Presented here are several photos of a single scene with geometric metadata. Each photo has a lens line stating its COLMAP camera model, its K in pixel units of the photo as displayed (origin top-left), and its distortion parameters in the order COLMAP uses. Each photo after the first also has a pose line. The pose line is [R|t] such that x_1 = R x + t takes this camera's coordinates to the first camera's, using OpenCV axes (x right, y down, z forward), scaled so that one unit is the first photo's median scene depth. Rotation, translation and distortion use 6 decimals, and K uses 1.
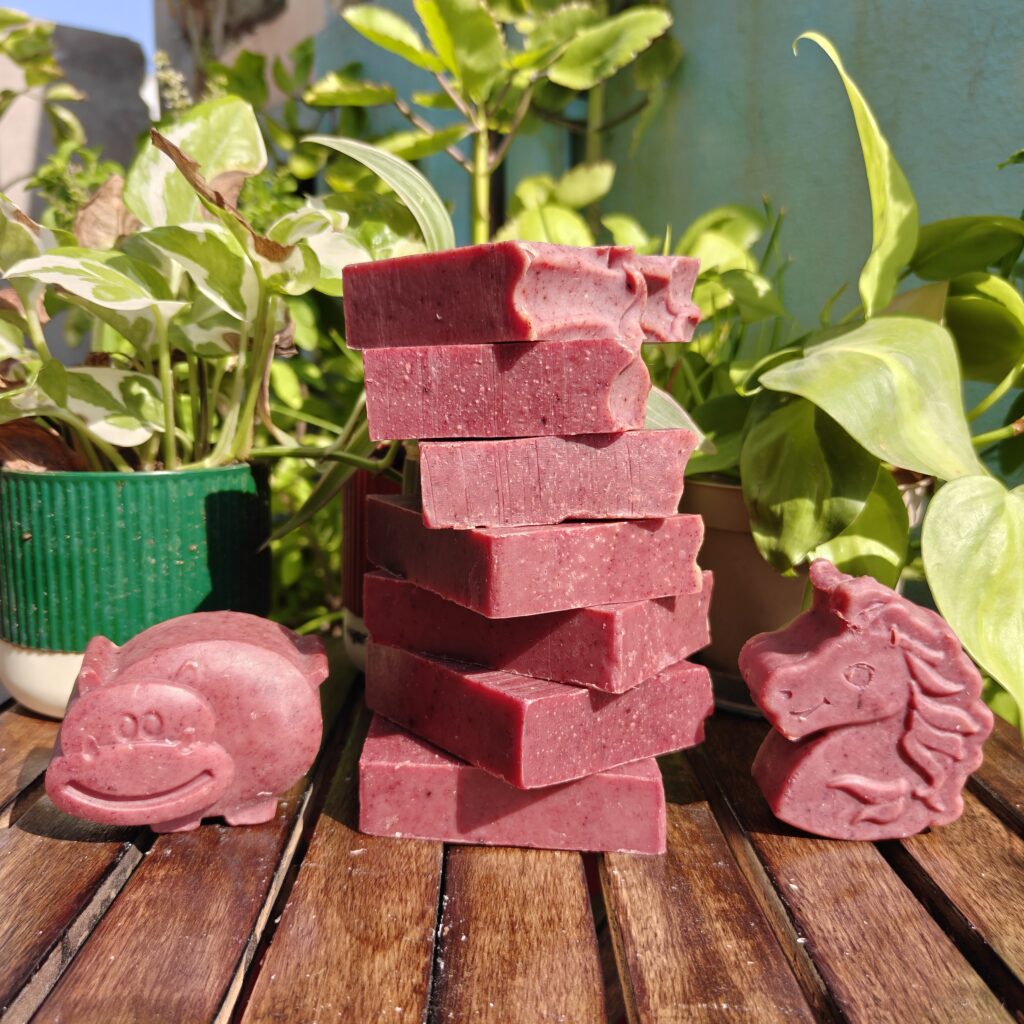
lens RADIAL K [[921.4, 0, 494.4], [0, 921.4, 546.8], [0, 0, 1]] dist [-0.041542, 0.010510]
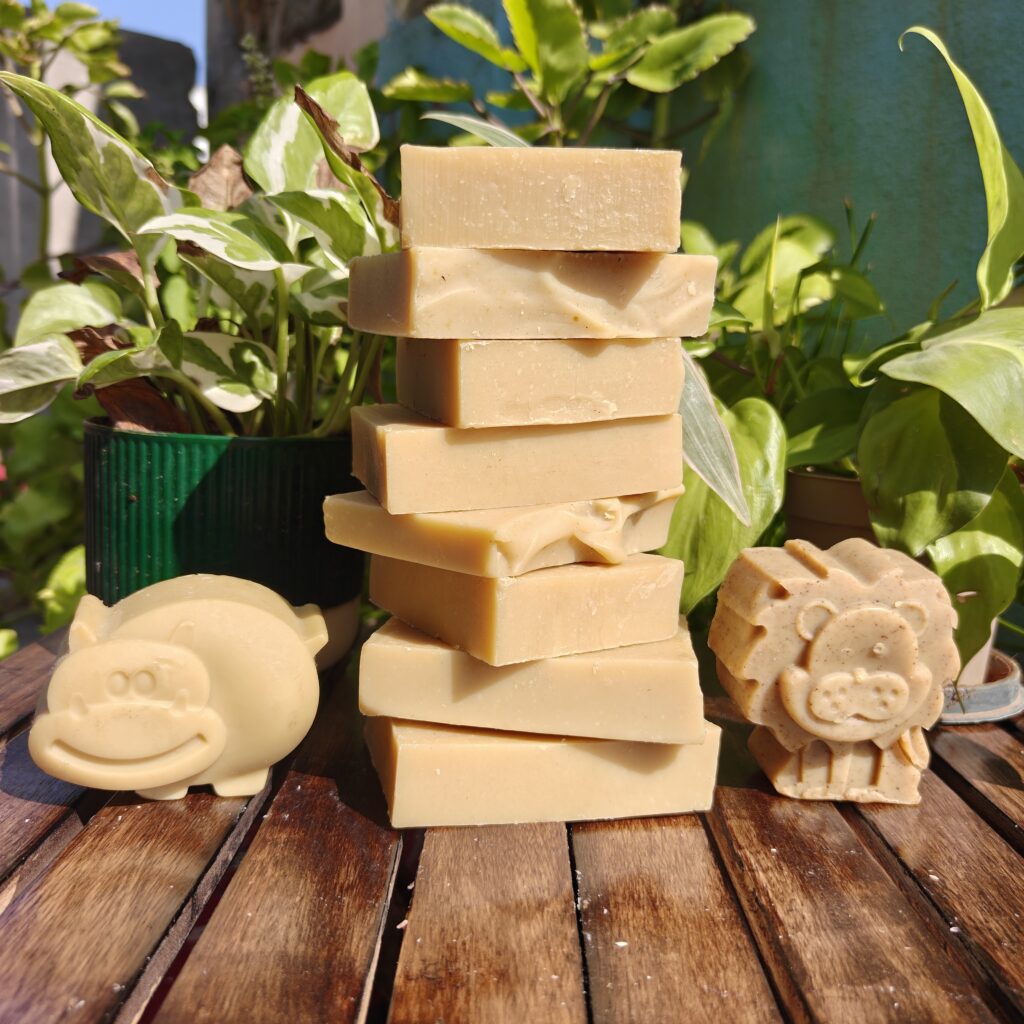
lens RADIAL K [[921.4, 0, 509.3], [0, 921.4, 542.2], [0, 0, 1]] dist [-0.041542, 0.010510]
pose [[0.999013, 0.041126, -0.016813, -0.093910], [-0.041390, 0.999020, -0.015669, 0.038482], [0.016152, 0.016349, 0.999736, 0.015123]]
